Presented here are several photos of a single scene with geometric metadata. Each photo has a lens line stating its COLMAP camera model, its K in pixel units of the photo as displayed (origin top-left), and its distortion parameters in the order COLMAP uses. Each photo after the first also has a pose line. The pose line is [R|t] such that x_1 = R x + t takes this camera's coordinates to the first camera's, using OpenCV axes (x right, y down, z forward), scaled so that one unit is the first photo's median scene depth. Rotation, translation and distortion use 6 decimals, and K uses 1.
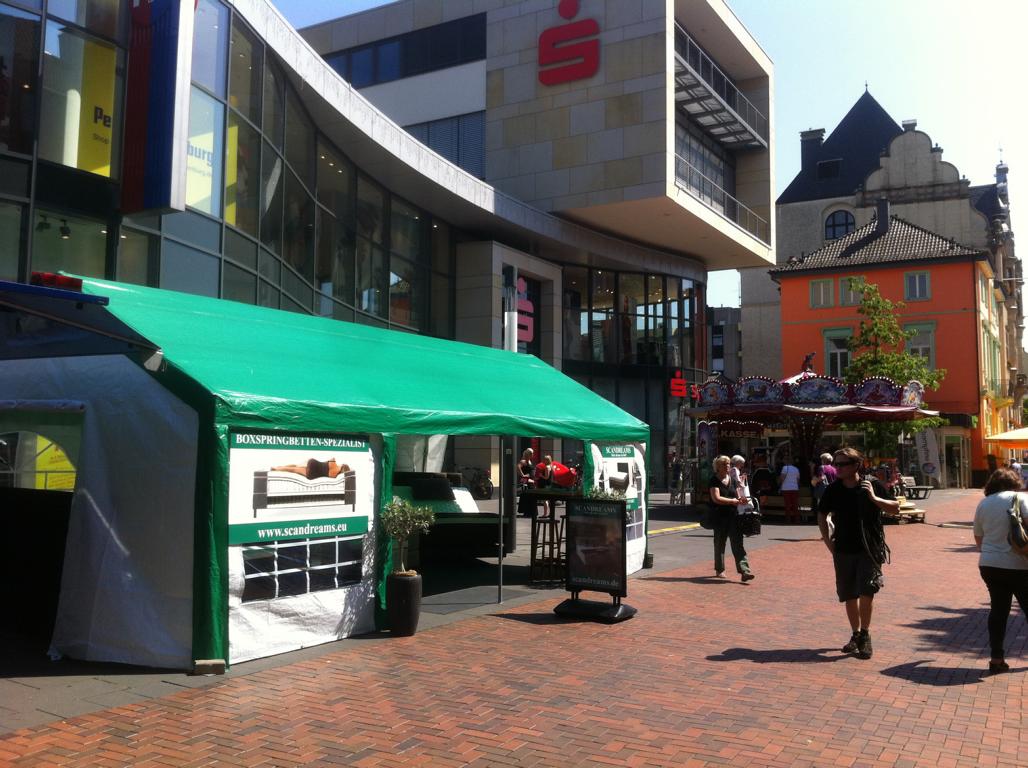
lens RADIAL K [[978.8, 0, 520.0], [0, 978.8, 382.1], [0, 0, 1]] dist [0.090906, -0.309988]
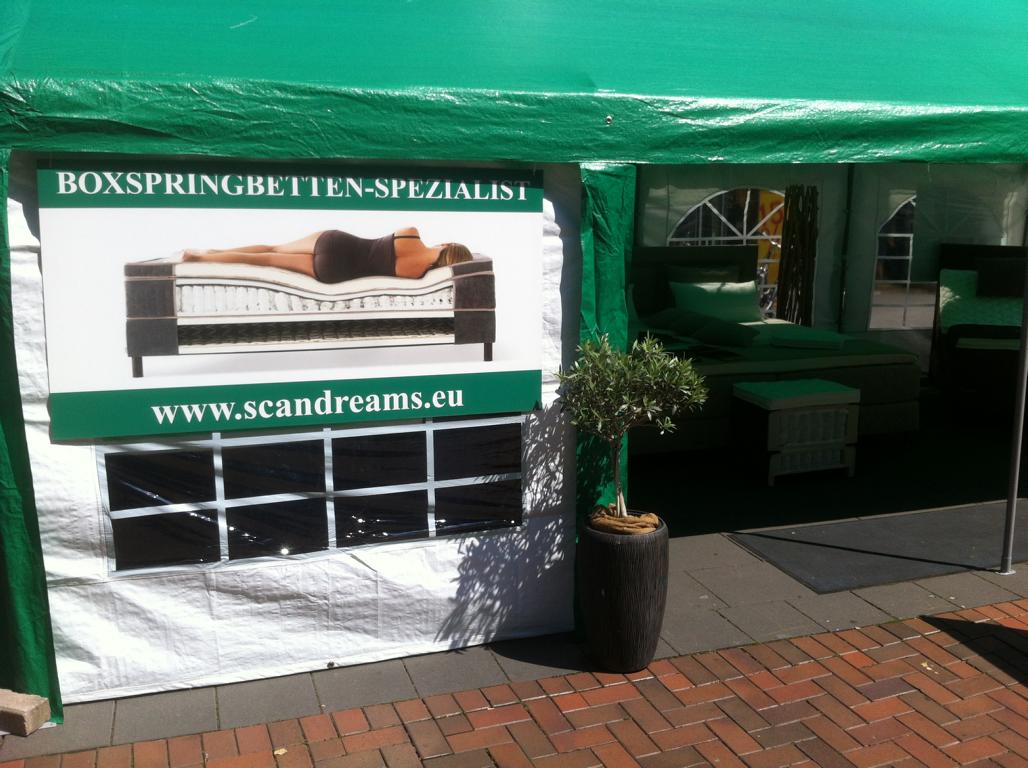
lens RADIAL K [[978.8, 0, 520.0], [0, 978.8, 382.1], [0, 0, 1]] dist [0.090906, -0.309988]
pose [[0.757446, 0.100141, -0.645172, 0.107733], [0.057721, 0.974027, 0.218950, 0.053911], [0.650341, -0.203083, 0.731993, 0.731477]]
